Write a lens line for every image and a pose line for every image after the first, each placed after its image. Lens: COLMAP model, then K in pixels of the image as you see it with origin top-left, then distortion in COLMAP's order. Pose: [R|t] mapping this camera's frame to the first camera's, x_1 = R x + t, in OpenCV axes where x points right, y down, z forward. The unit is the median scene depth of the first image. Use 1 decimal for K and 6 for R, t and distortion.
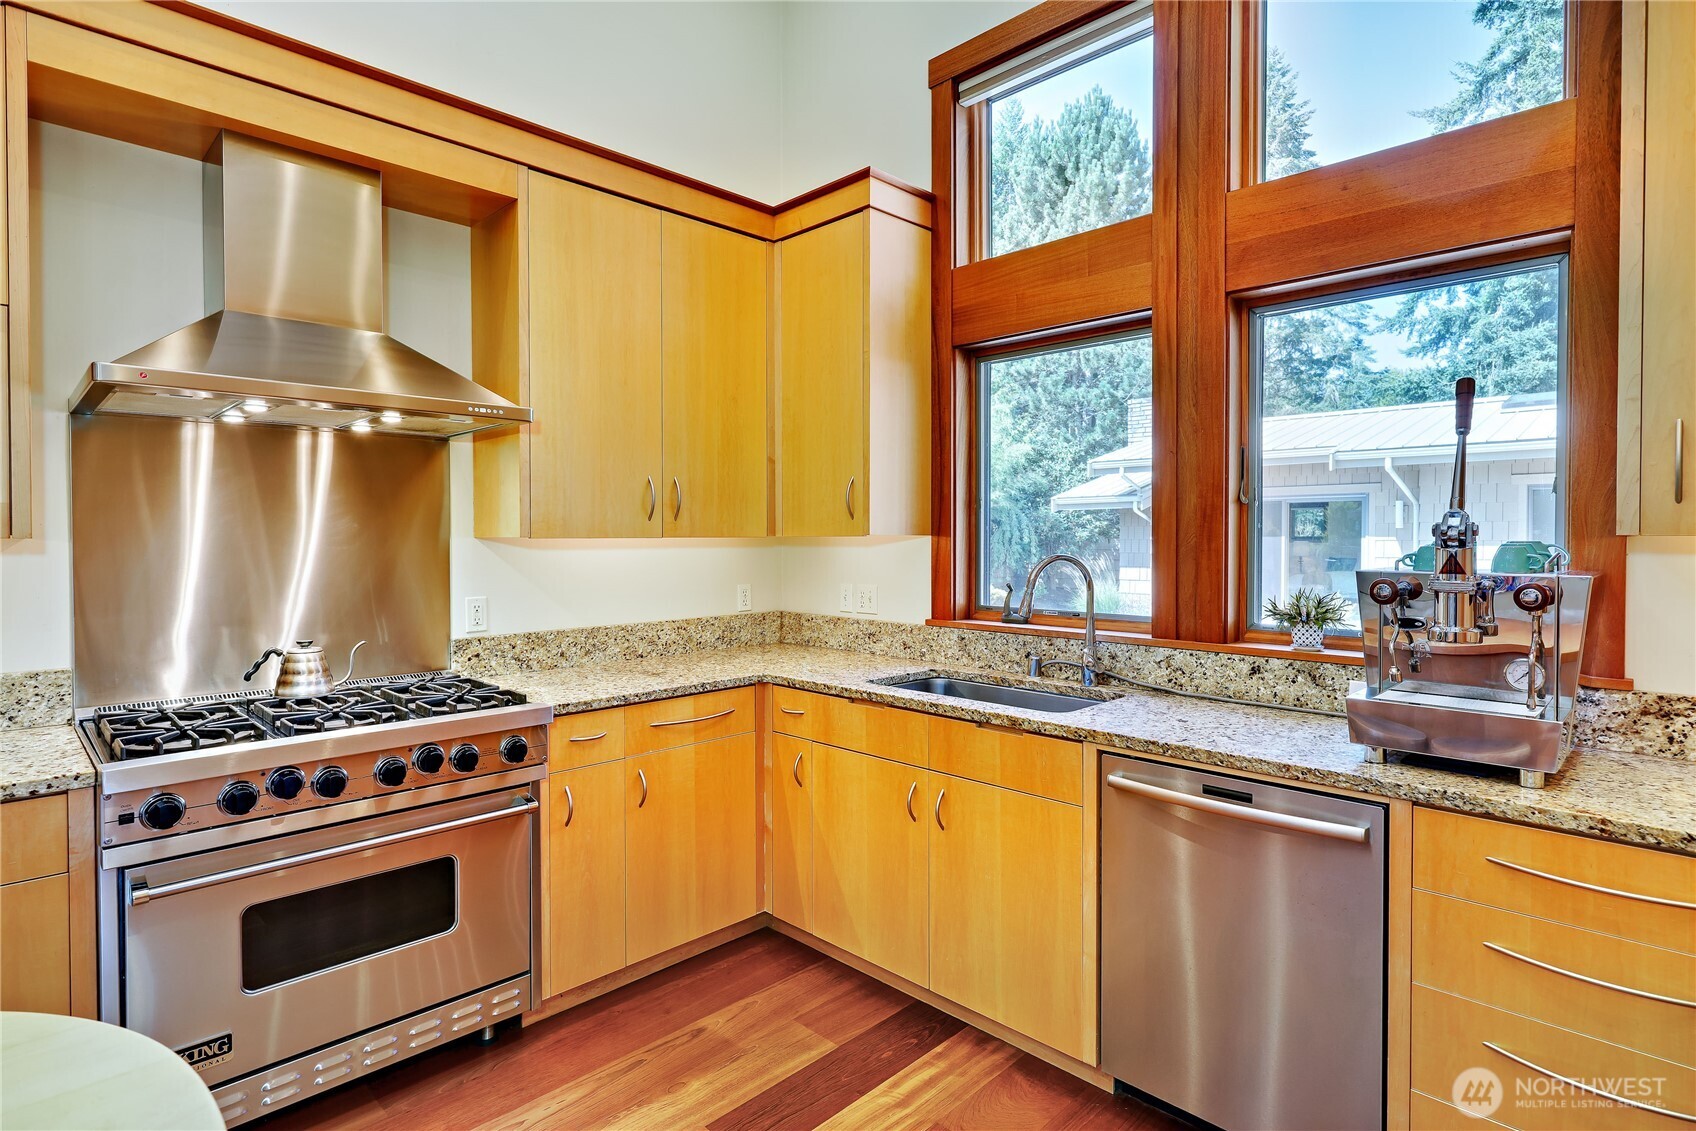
lens RADIAL K [[879.4, 0, 894.7], [0, 879.4, 551.6], [0, 0, 1]] dist [-0.008242, 0.001485]
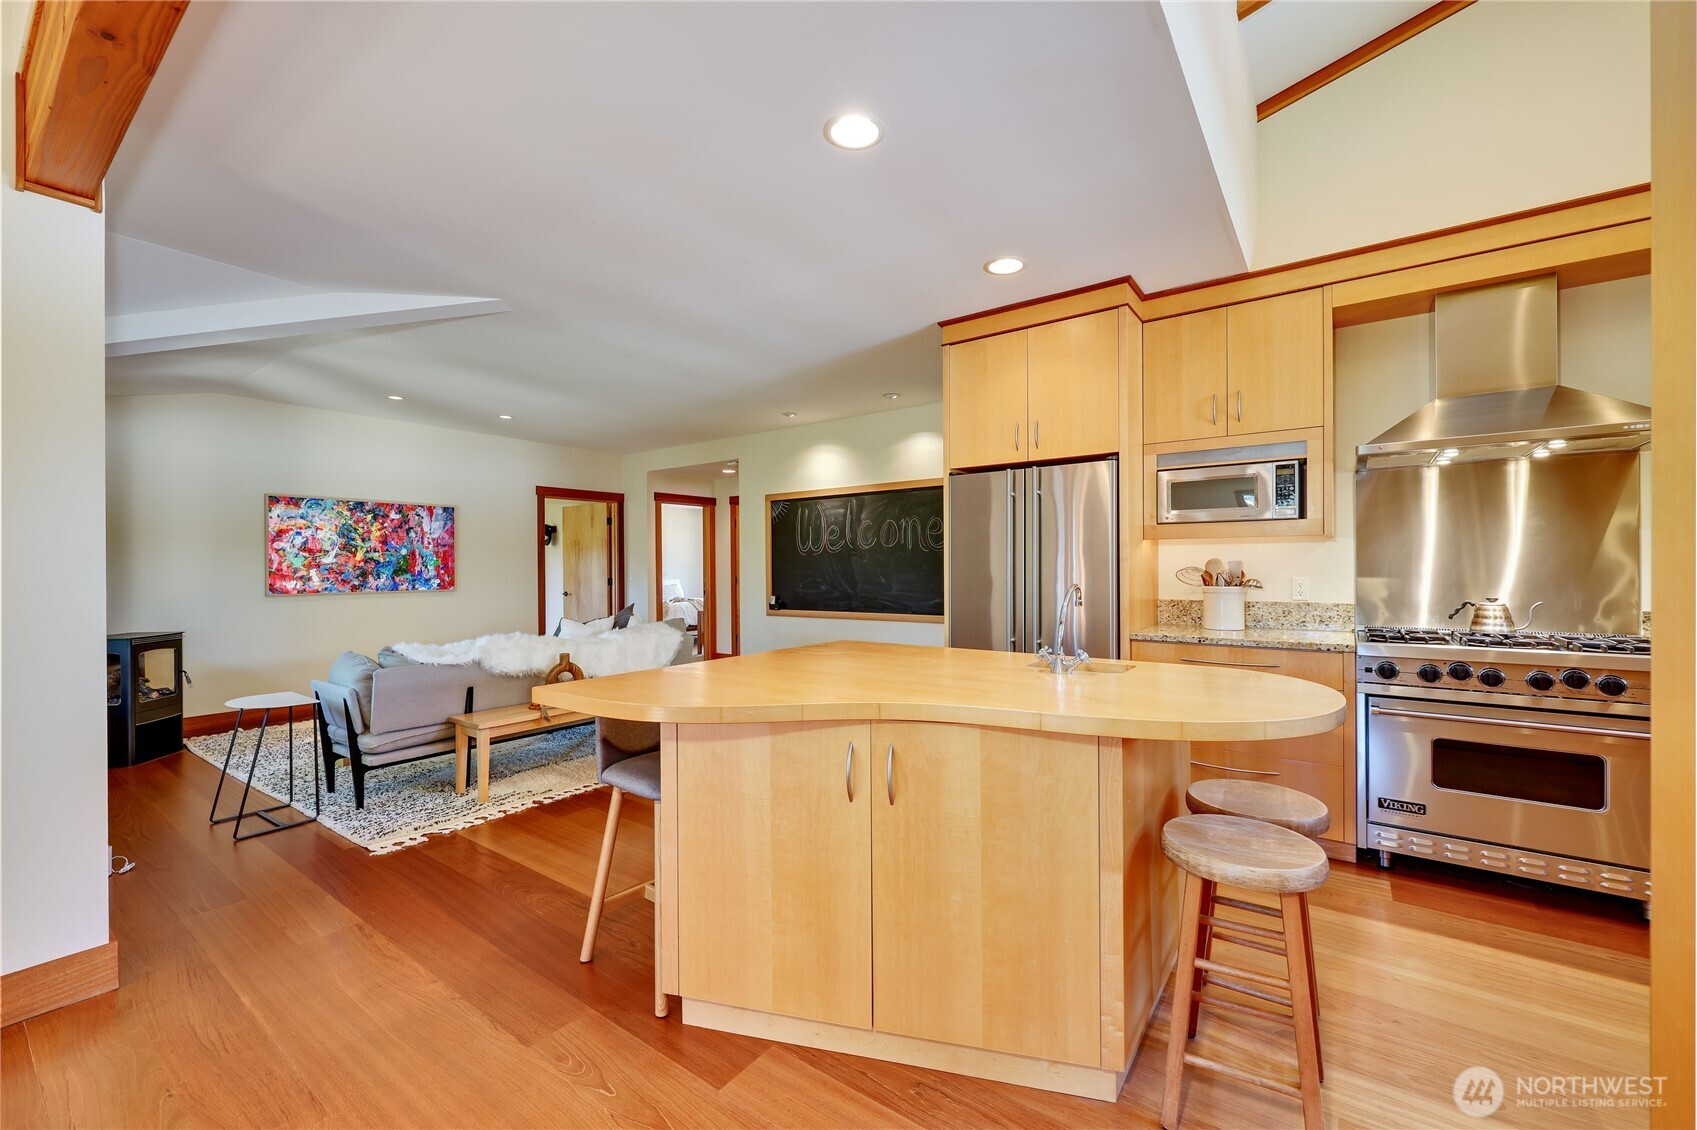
lens RADIAL K [[686.3, 0, 820.0], [0, 686.3, 568.4], [0, 0, 1]] dist [0.000103, 0.000442]
pose [[0.107689, 0.000945, -0.994184, 0.385504], [-0.006733, 0.999977, 0.000222, 0.054497], [0.994162, 0.006670, 0.107693, -0.297534]]
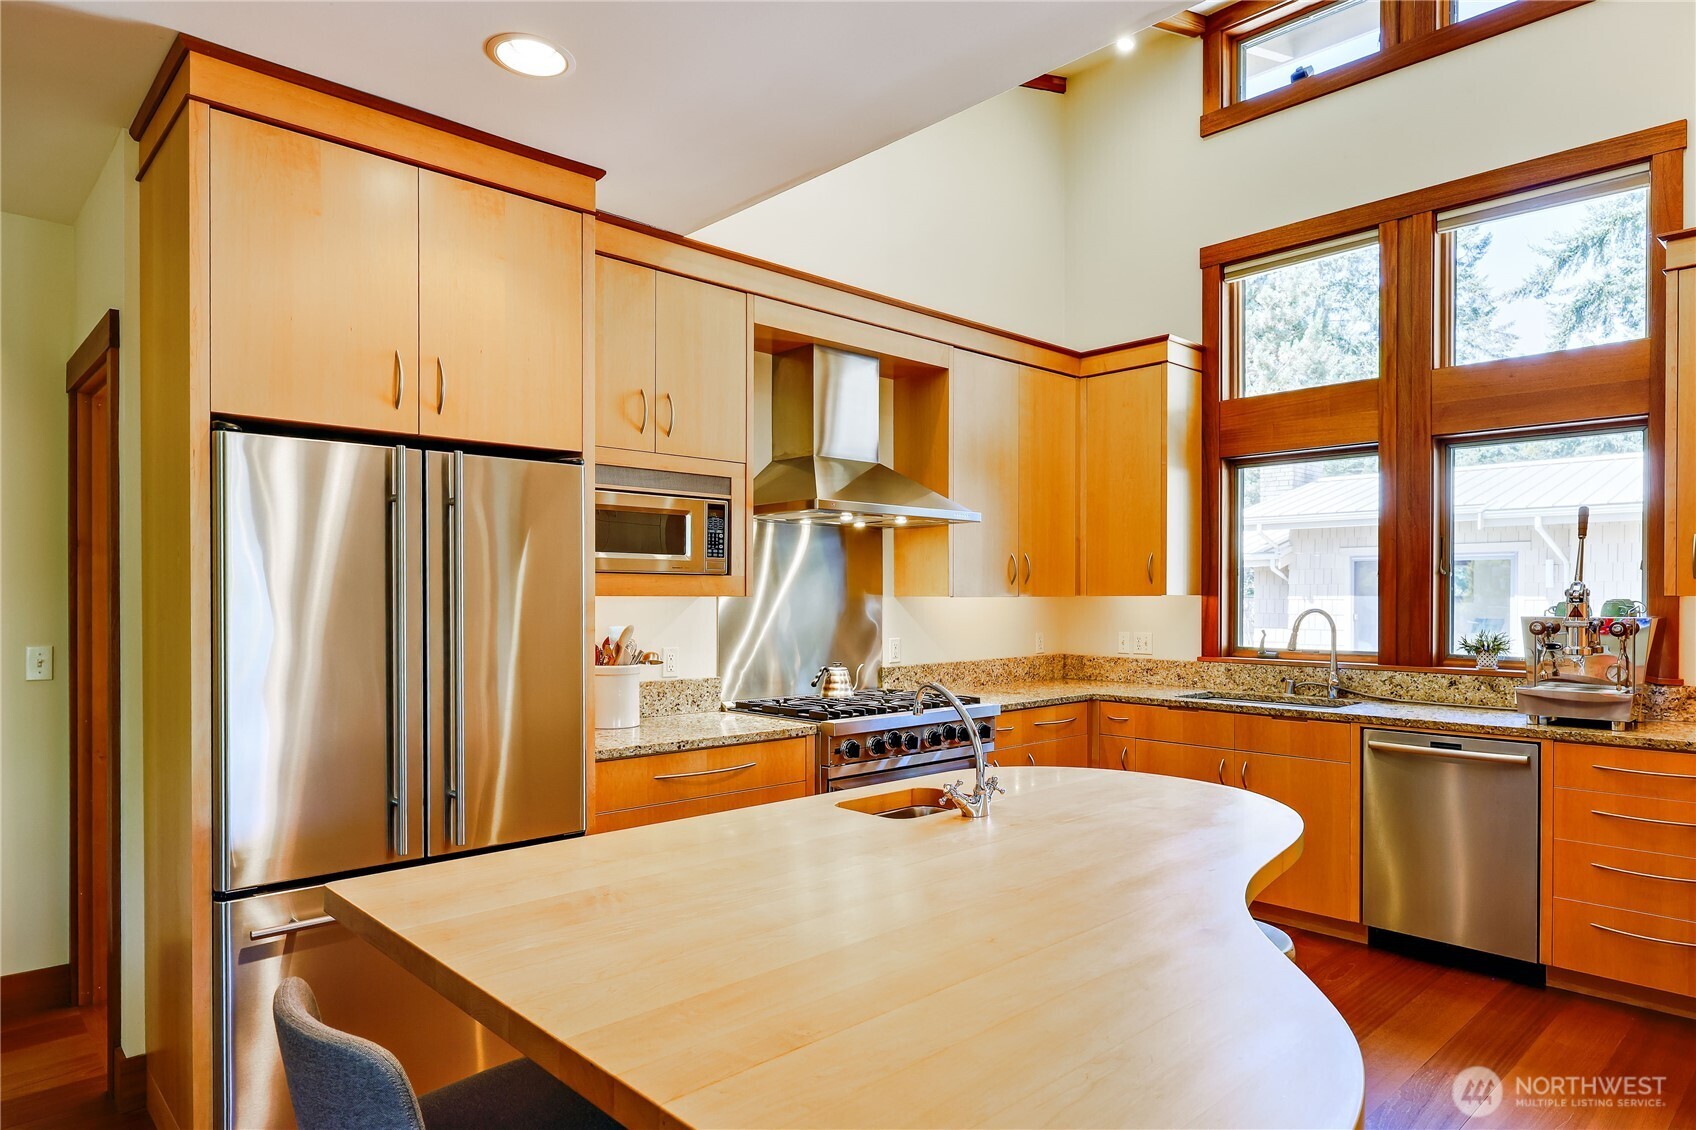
lens RADIAL K [[1008.3, 0, 947.3], [0, 1008.3, 605.0], [0, 0, 1]] dist [-0.012086, -0.001200]
pose [[0.999812, 0.001304, -0.019347, -0.418963], [-0.001468, 0.999963, -0.008499, 0.013664], [0.019335, 0.008525, 0.999777, -0.739853]]
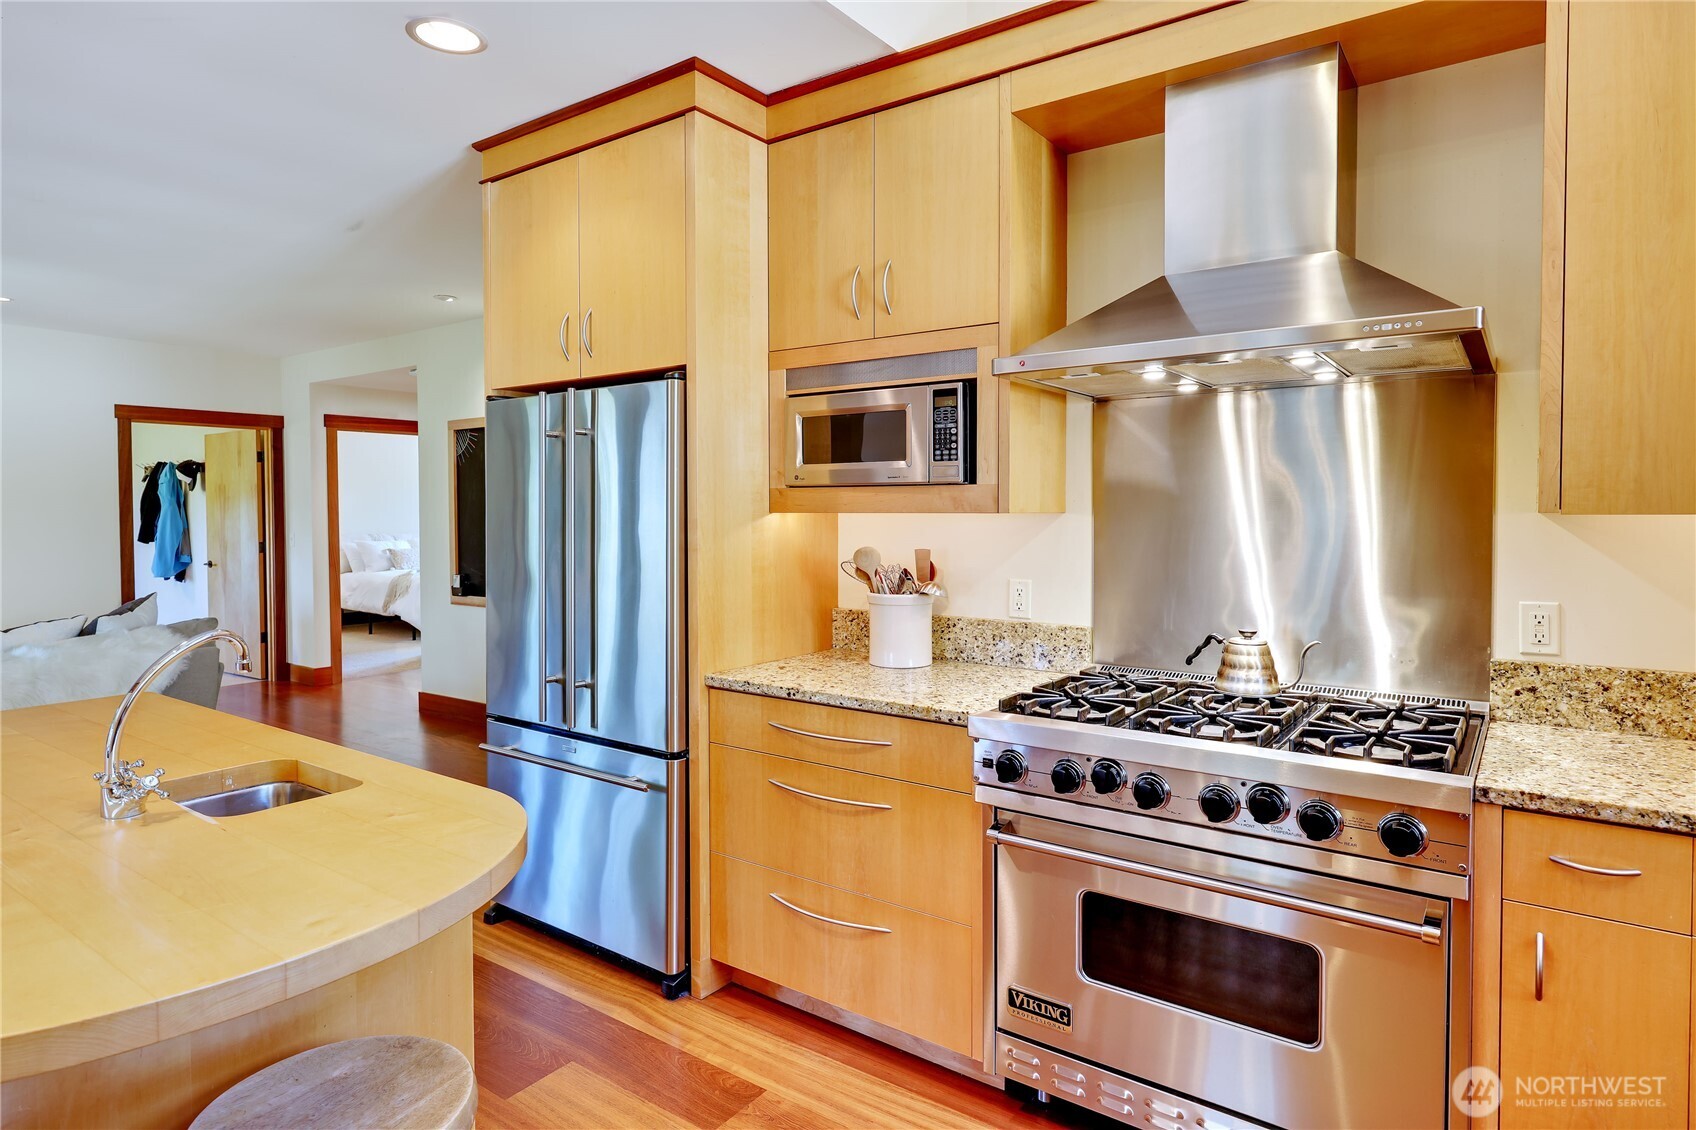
lens RADIAL K [[943.6, 0, 801.3], [0, 943.6, 533.7], [0, 0, 1]] dist [0.005112, -0.000680]
pose [[0.096672, 0.025656, -0.994986, 0.206438], [-0.012890, 0.999616, 0.024523, -0.011355], [0.995233, 0.010455, 0.096966, 0.440299]]
